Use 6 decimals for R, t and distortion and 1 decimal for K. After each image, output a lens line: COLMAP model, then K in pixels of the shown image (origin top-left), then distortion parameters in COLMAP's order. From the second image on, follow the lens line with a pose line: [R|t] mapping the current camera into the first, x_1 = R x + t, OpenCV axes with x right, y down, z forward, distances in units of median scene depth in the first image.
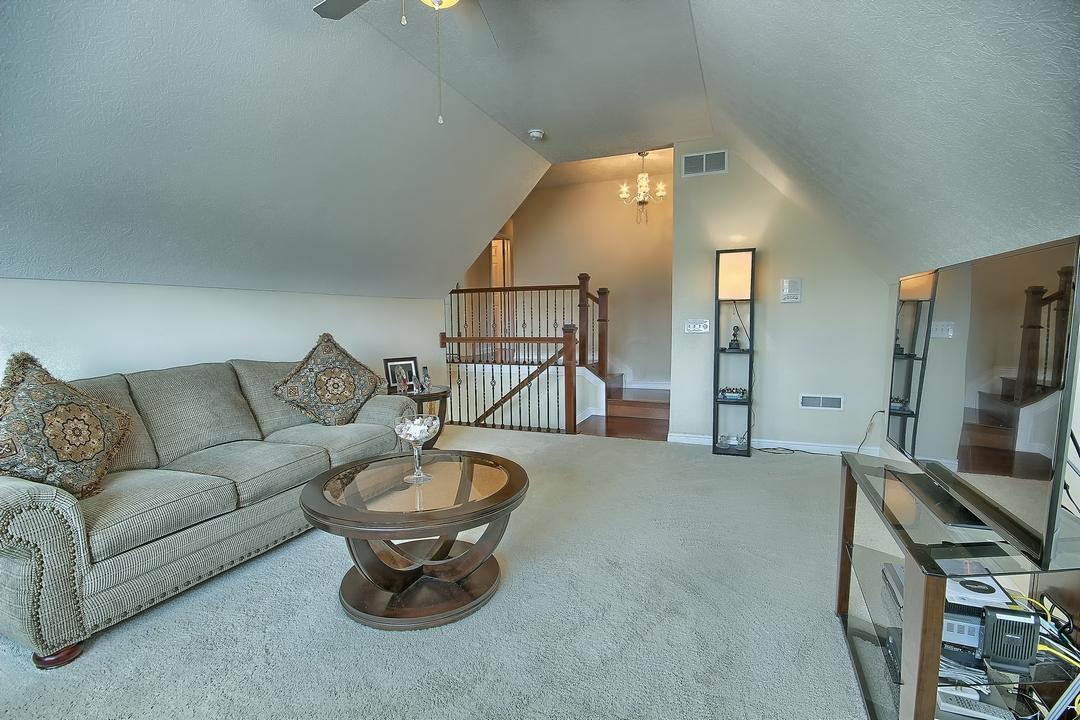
lens RADIAL K [[498.8, 0, 540.4], [0, 498.8, 358.9], [0, 0, 1]] dist [-0.000076, -0.006064]
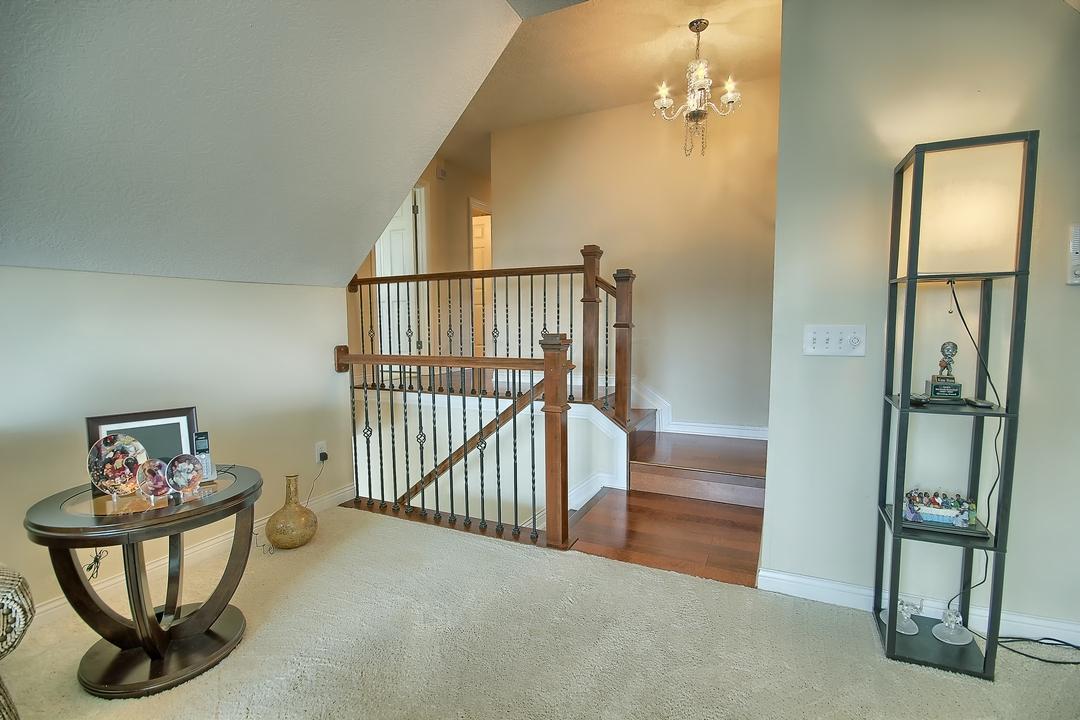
lens RADIAL K [[498.8, 0, 537.6], [0, 498.8, 365.9], [0, 0, 1]] dist [-0.000076, -0.006064]
pose [[0.998403, 0.008196, -0.055895, 0.059627], [-0.007759, 0.999938, 0.008034, -0.034515], [0.055957, -0.007588, 0.998404, 0.421355]]
